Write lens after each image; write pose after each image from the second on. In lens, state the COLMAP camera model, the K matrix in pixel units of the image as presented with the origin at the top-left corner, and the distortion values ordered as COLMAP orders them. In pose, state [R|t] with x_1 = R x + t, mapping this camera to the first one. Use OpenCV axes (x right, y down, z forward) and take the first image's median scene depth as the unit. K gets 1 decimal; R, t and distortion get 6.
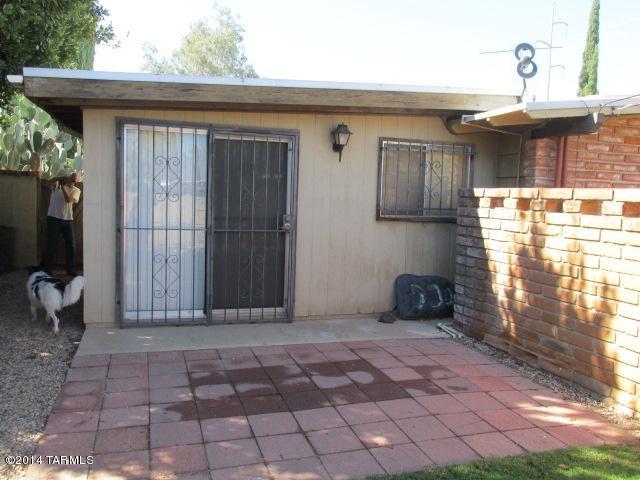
lens RADIAL K [[531.2, 0, 314.6], [0, 531.2, 238.2], [0, 0, 1]] dist [-0.027665, 0.006592]
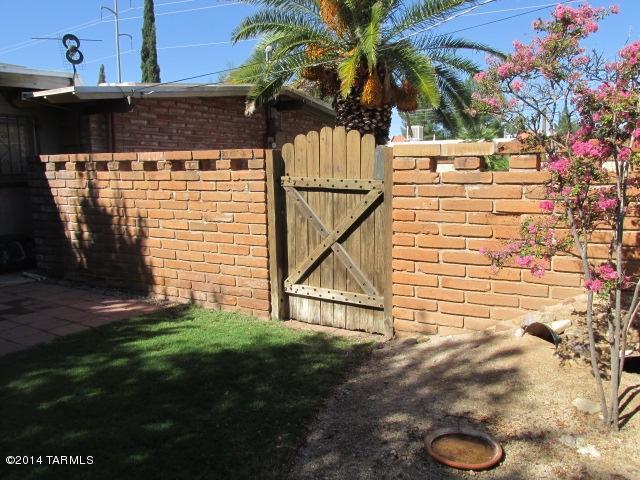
lens RADIAL K [[531.2, 0, 317.0], [0, 531.2, 242.7], [0, 0, 1]] dist [-0.027665, 0.006592]
pose [[0.733948, -0.131701, 0.666314, -0.067859], [0.085054, 0.991120, 0.102214, 0.037537], [-0.673859, -0.018347, 0.738632, -0.346789]]
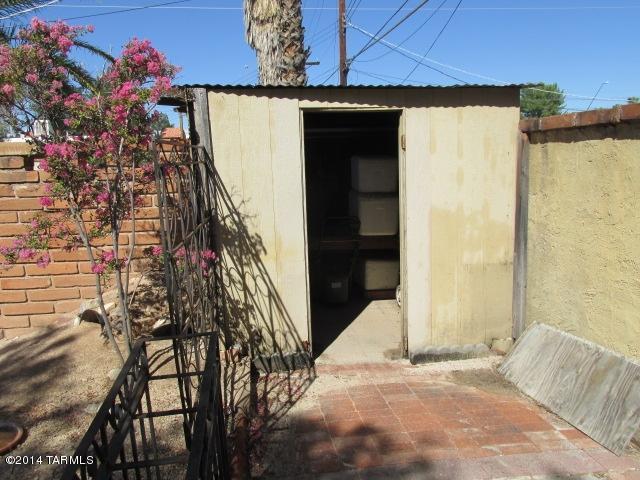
lens RADIAL K [[531.2, 0, 321.3], [0, 531.2, 242.6], [0, 0, 1]] dist [-0.027665, 0.006592]
pose [[0.194437, -0.183175, 0.963660, -0.048466], [0.097290, 0.981167, 0.166873, 0.051121], [-0.976078, 0.061308, 0.208596, -0.520410]]
